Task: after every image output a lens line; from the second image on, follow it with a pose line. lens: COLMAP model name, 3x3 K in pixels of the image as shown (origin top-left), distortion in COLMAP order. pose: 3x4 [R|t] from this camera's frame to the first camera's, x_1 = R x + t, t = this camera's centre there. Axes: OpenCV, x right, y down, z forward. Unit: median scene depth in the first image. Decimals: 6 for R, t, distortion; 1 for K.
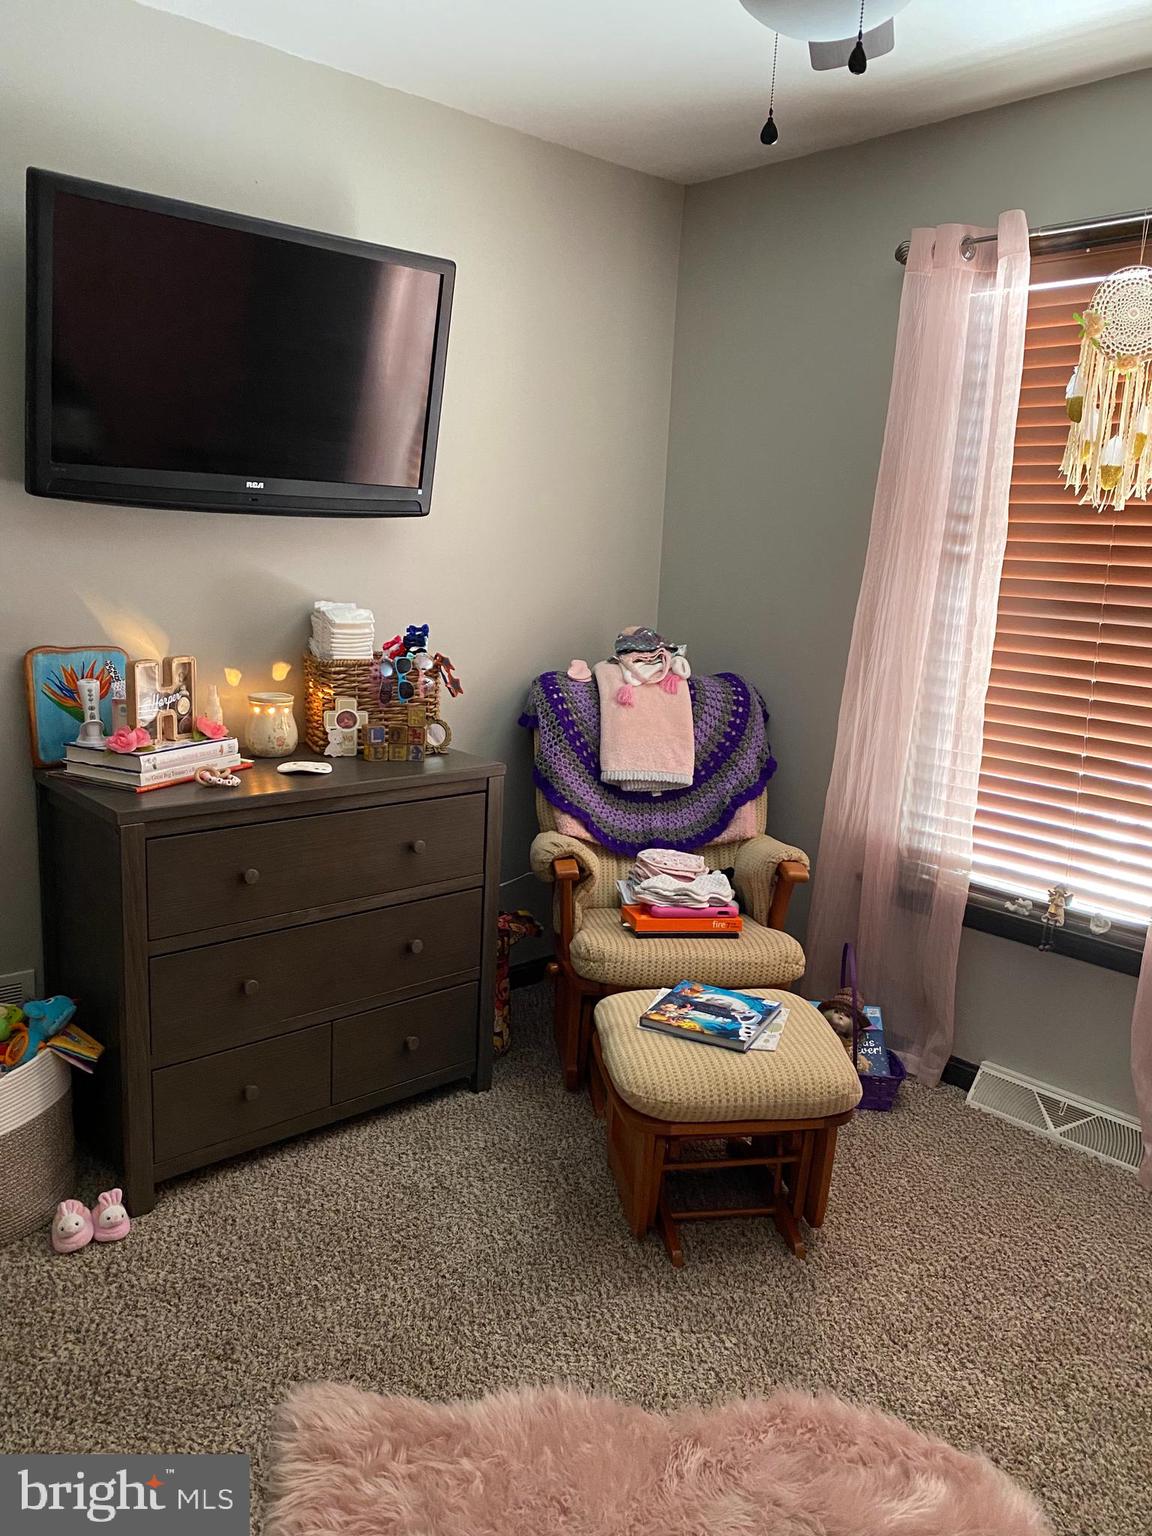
lens RADIAL K [[1172.3, 0, 569.4], [0, 1172.3, 774.7], [0, 0, 1]] dist [0.028043, -0.014577]
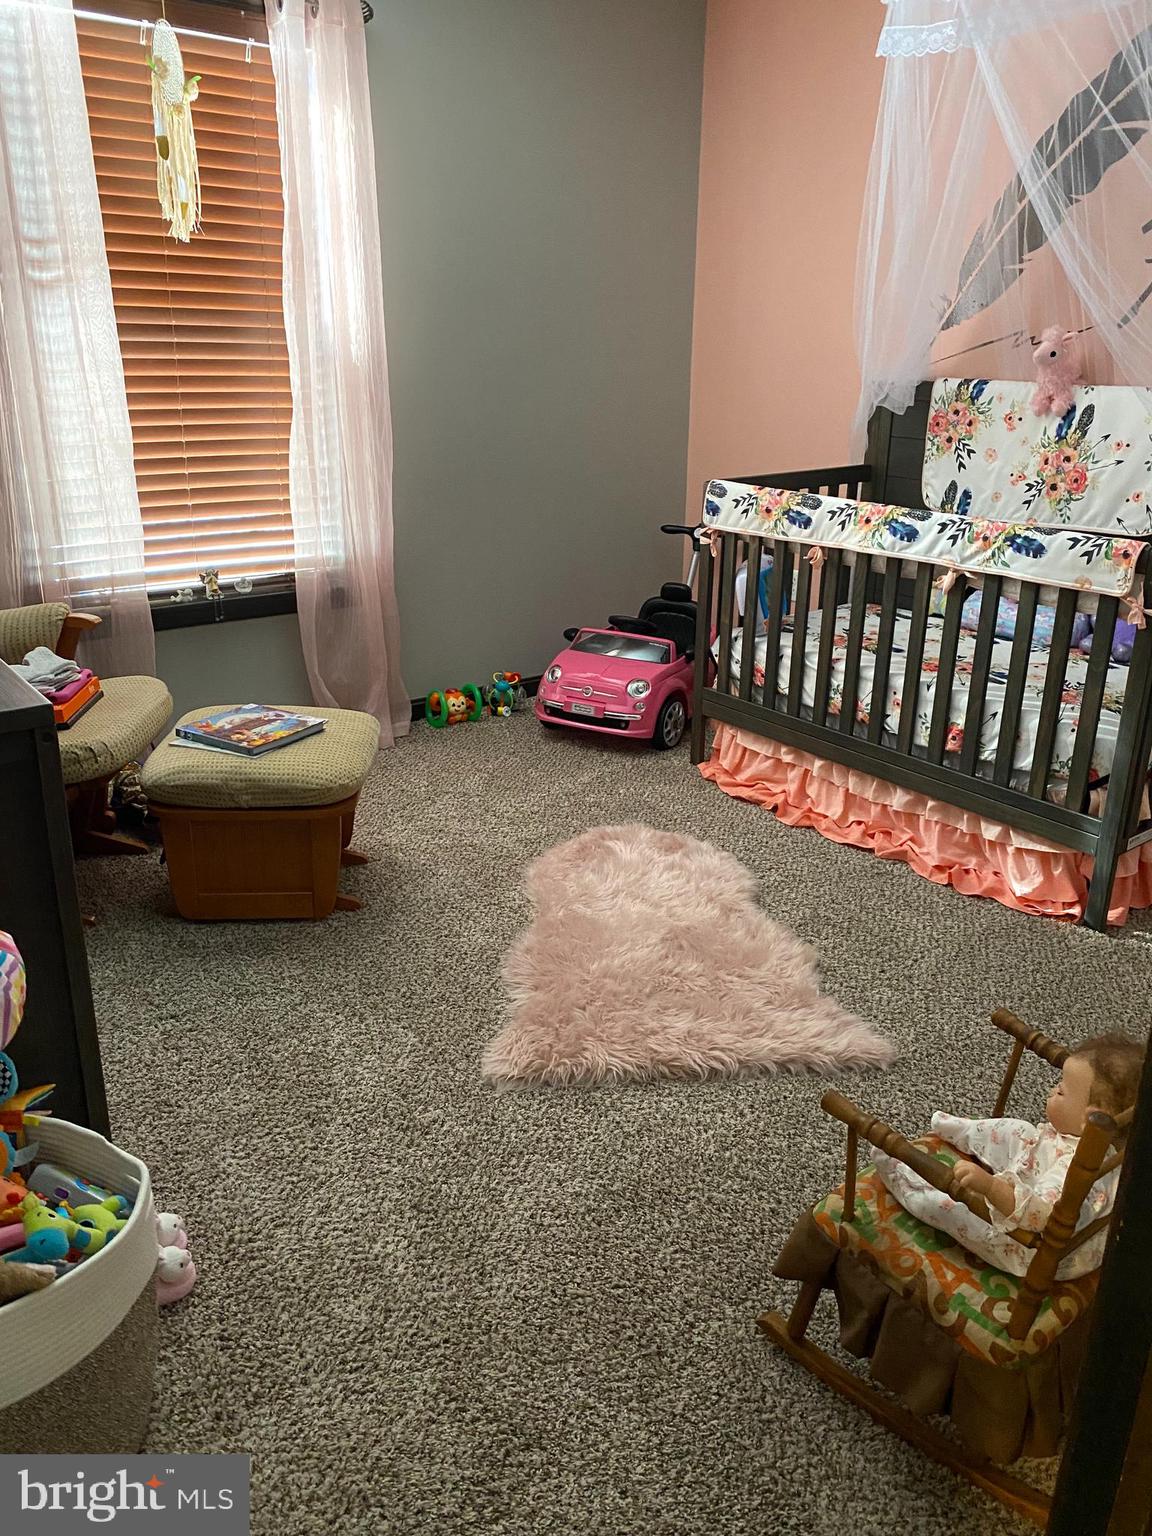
lens RADIAL K [[1172.3, 0, 573.0], [0, 1172.3, 764.4], [0, 0, 1]] dist [0.028043, -0.014577]
pose [[0.074532, -0.384988, 0.919907, -0.782185], [0.188216, 0.911324, 0.366147, -0.099449], [-0.979295, 0.145852, 0.140384, 0.493973]]
